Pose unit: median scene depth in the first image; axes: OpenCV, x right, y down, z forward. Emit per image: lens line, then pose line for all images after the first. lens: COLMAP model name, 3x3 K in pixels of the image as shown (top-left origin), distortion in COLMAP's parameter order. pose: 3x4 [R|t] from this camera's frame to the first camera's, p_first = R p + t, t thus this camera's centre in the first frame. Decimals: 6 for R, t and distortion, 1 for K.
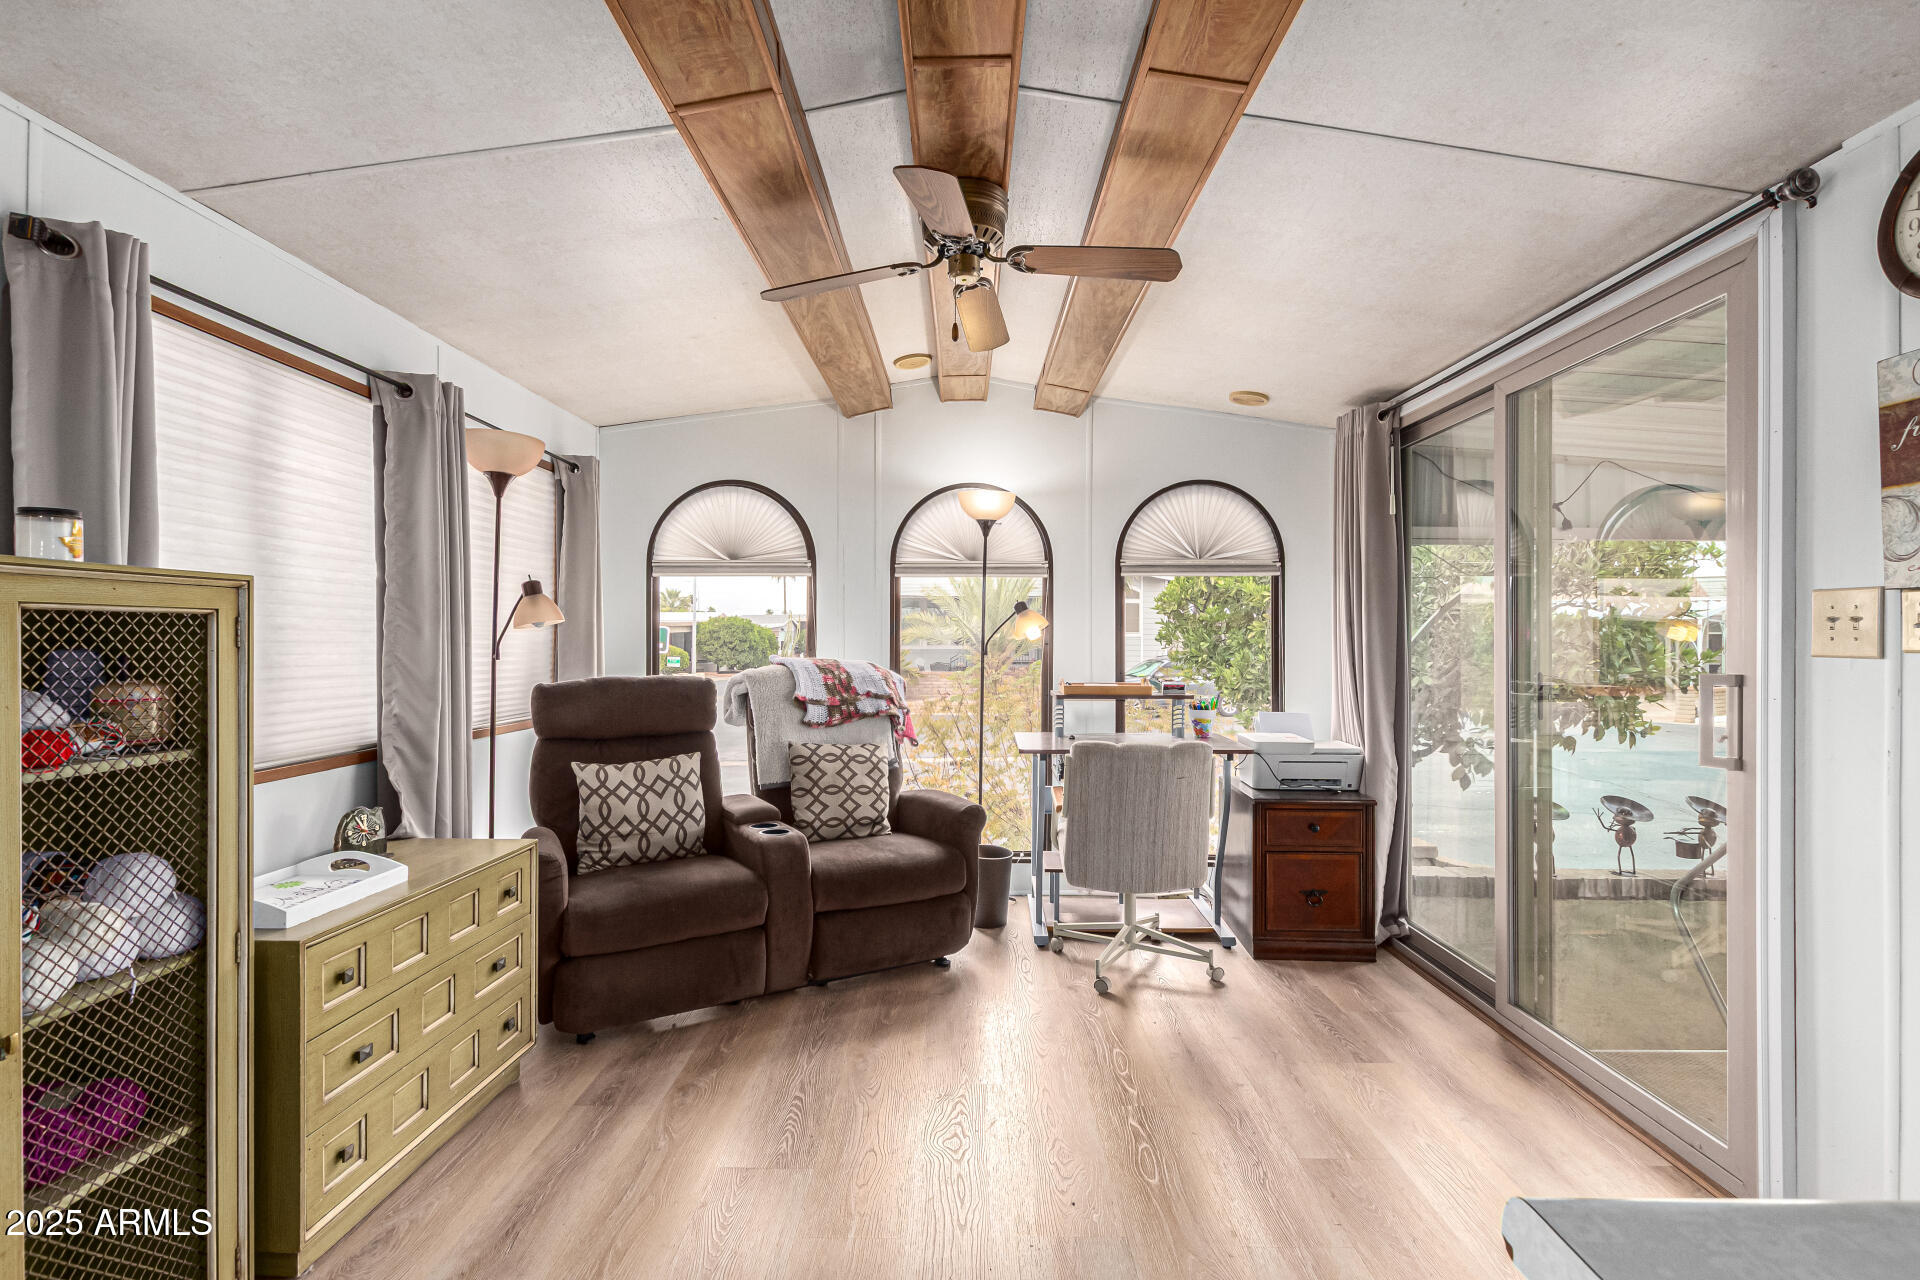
lens RADIAL K [[878.3, 0, 953.8], [0, 878.3, 639.8], [0, 0, 1]] dist [0.008315, -0.004083]
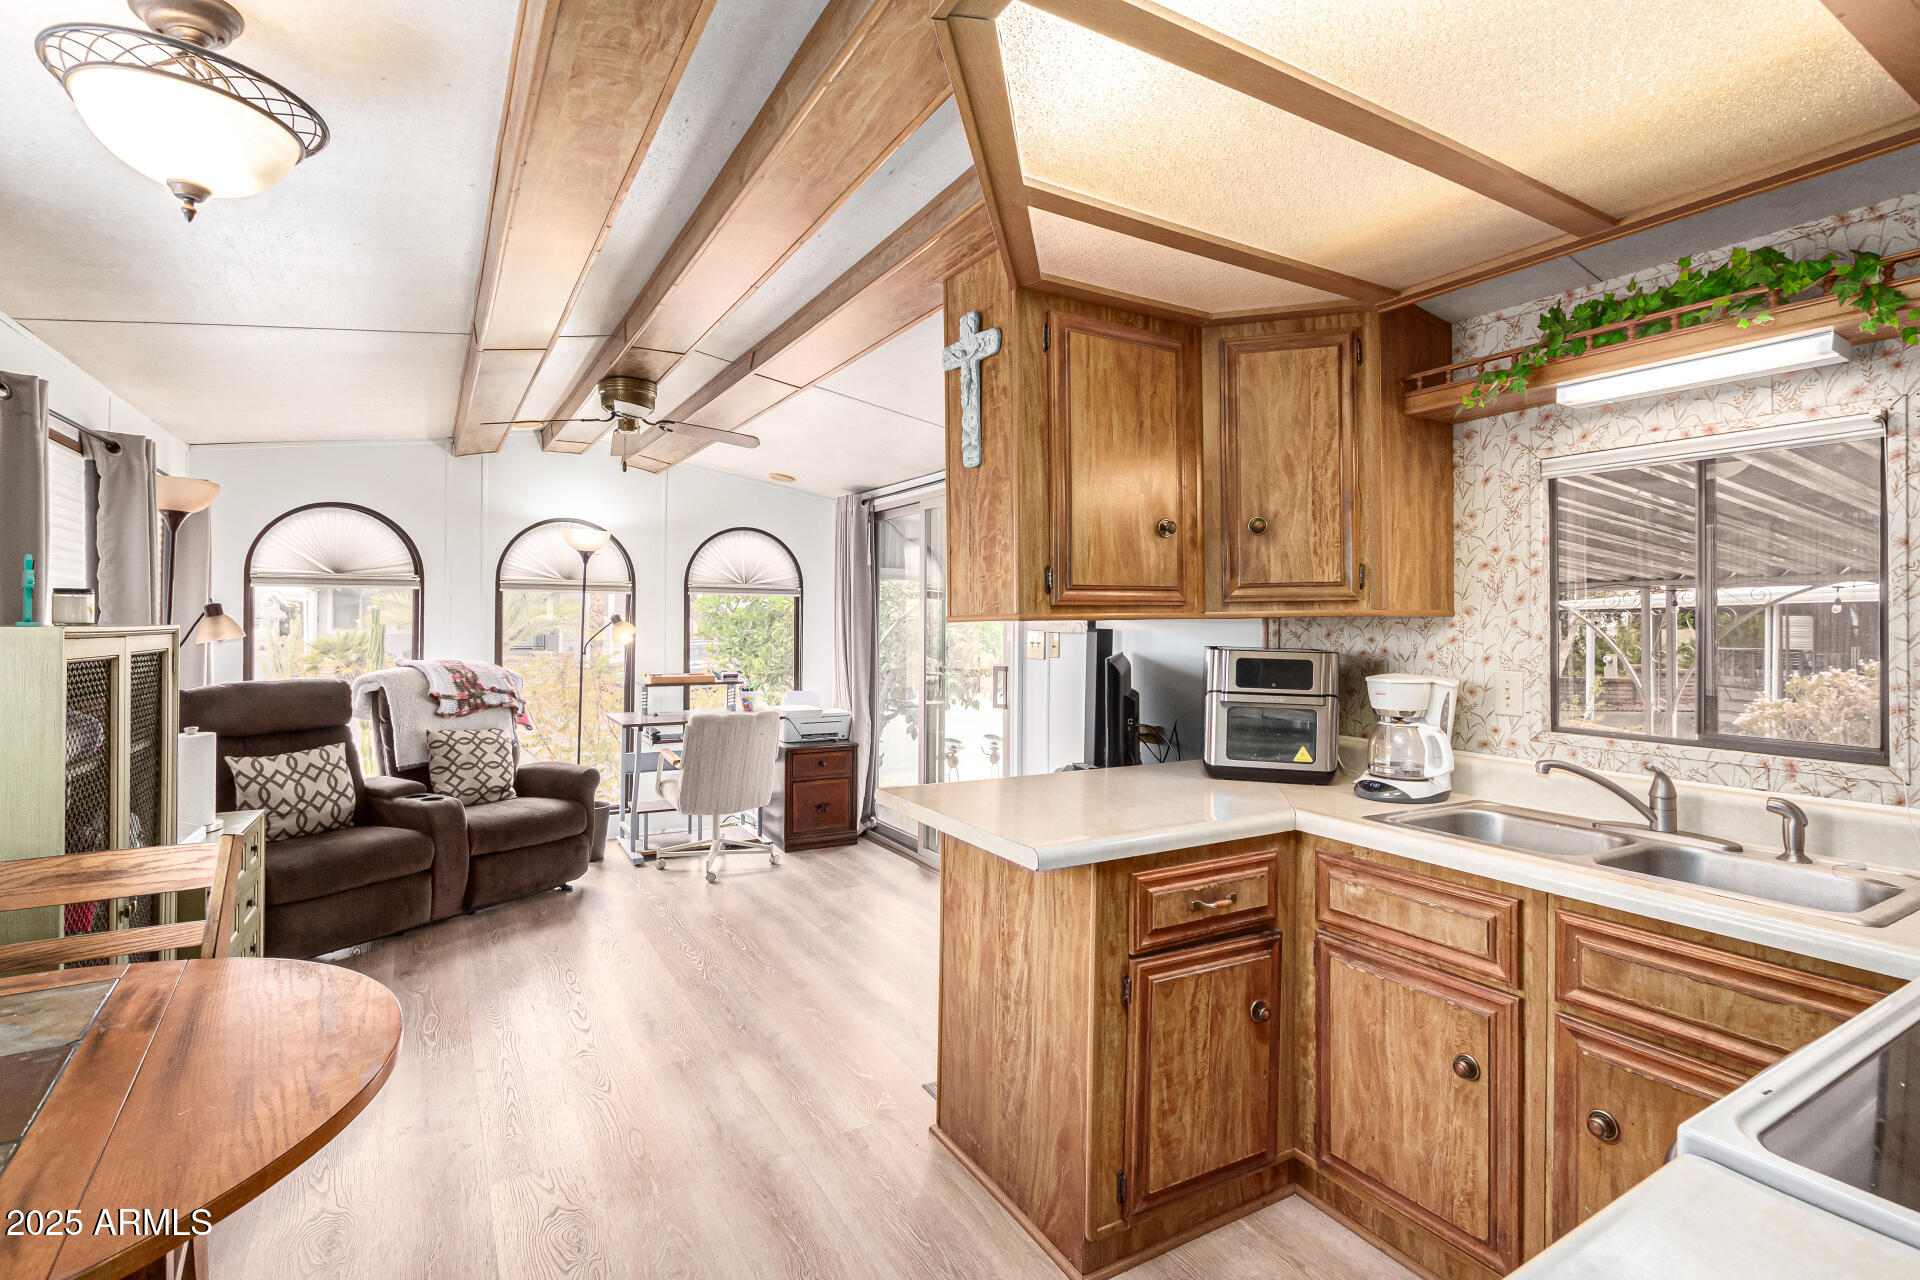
lens RADIAL K [[878.3, 0, 957.8], [0, 878.3, 621.1], [0, 0, 1]] dist [0.008315, -0.004083]
pose [[0.850651, 0.005478, 0.525702, -0.216059], [-0.004543, 0.999985, -0.003068, -0.038741], [-0.525711, 0.000221, 0.850663, -0.471762]]
